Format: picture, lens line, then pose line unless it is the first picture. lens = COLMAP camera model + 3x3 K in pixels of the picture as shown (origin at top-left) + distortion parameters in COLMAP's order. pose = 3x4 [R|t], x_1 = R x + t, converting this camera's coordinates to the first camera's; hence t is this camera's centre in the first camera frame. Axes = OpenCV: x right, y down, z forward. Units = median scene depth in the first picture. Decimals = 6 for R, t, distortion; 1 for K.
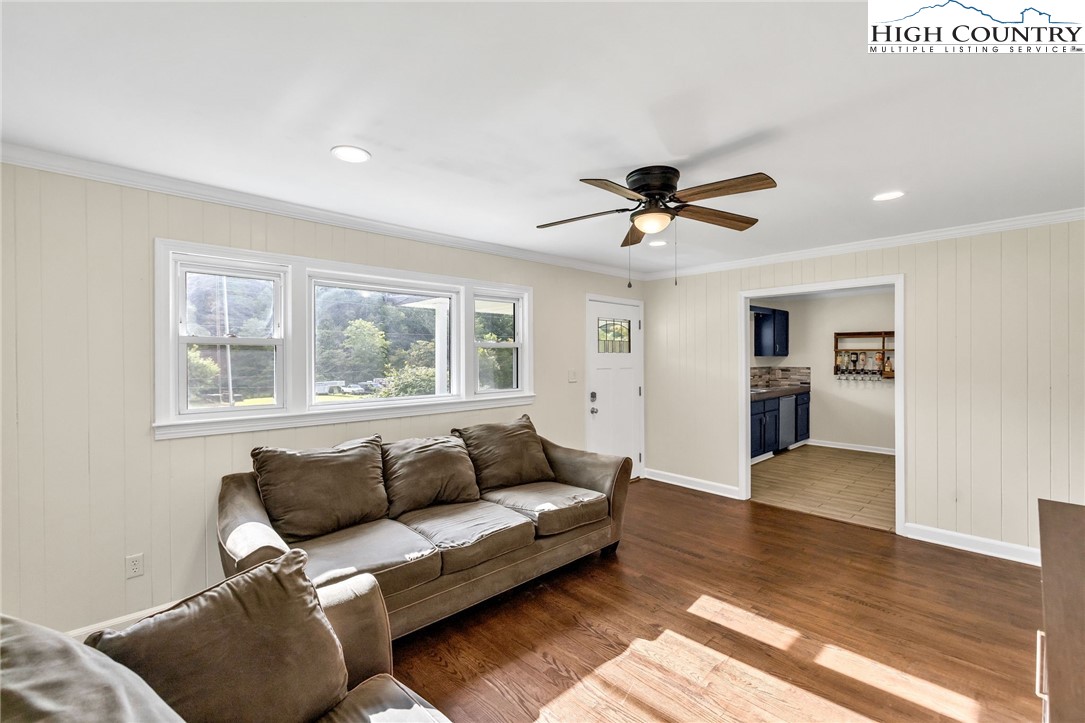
lens RADIAL K [[466.4, 0, 543.4], [0, 466.4, 363.1], [0, 0, 1]] dist [0.004046, 0.000678]
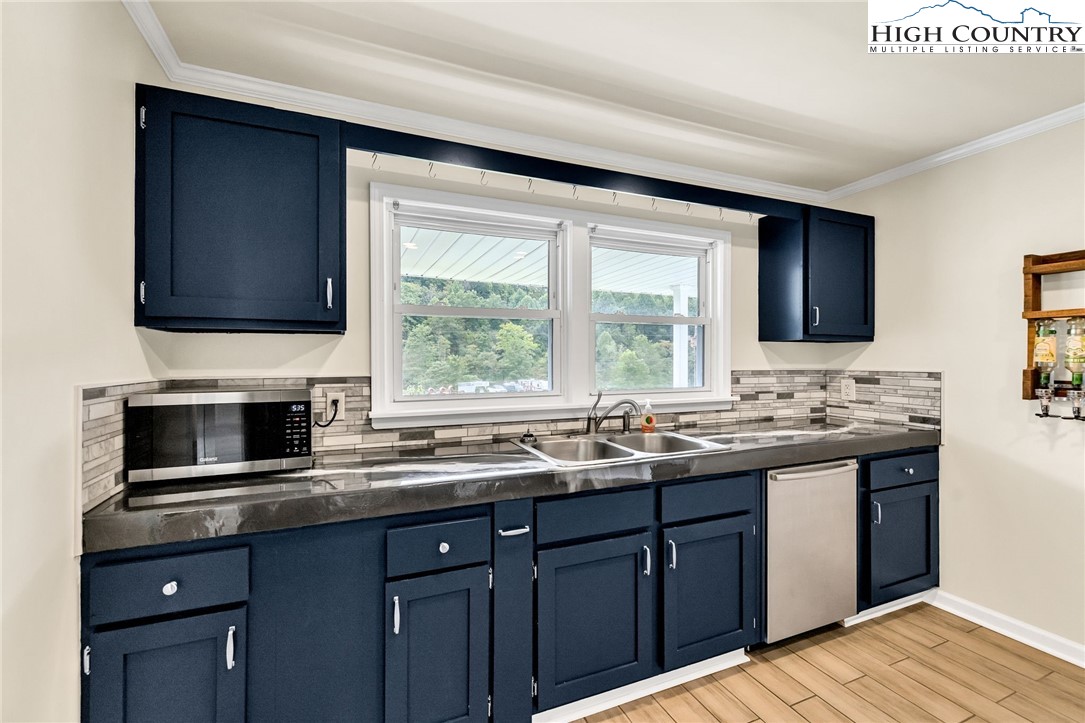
lens RADIAL K [[466.4, 0, 536.5], [0, 466.4, 357.9], [0, 0, 1]] dist [0.004046, 0.000678]
pose [[0.935643, 0.000018, -0.352947, 0.419500], [-0.005789, 0.999866, -0.015296, 0.005295], [0.352900, 0.016355, 0.935518, 0.588454]]
